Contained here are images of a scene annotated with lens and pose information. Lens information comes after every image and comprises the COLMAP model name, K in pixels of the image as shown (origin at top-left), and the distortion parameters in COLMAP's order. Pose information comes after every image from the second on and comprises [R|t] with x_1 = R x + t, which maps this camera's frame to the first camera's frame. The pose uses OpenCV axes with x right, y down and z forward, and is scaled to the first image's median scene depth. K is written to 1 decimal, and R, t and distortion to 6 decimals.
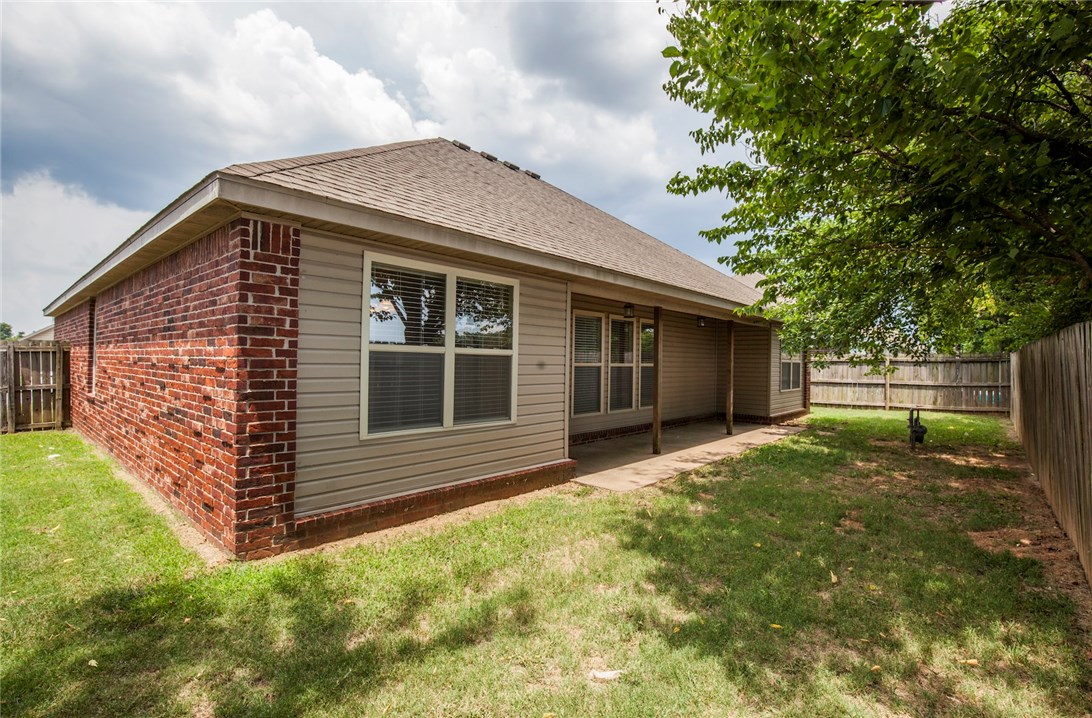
lens RADIAL K [[506.2, 0, 550.0], [0, 506.2, 358.5], [0, 0, 1]] dist [-0.032199, 0.004371]
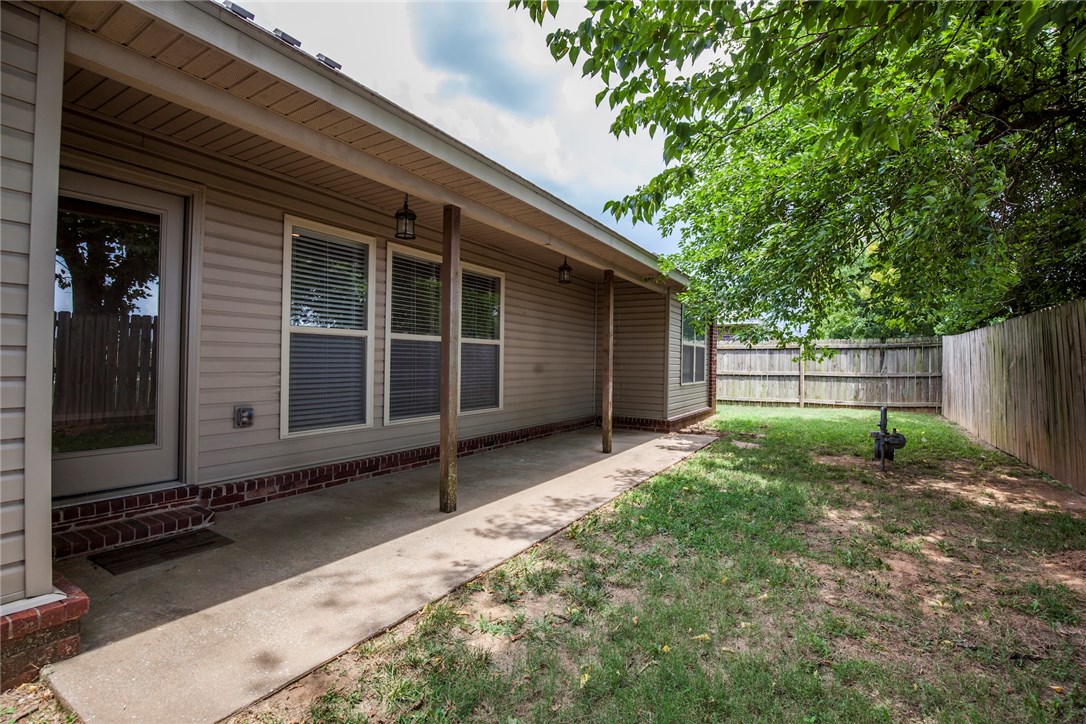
lens RADIAL K [[503.4, 0, 541.9], [0, 503.4, 363.4], [0, 0, 1]] dist [-0.032199, 0.004371]
pose [[0.985026, -0.003050, 0.172378, 0.140374], [0.001435, 0.999954, 0.009495, 0.028141], [-0.172399, -0.009106, 0.984985, 0.331360]]
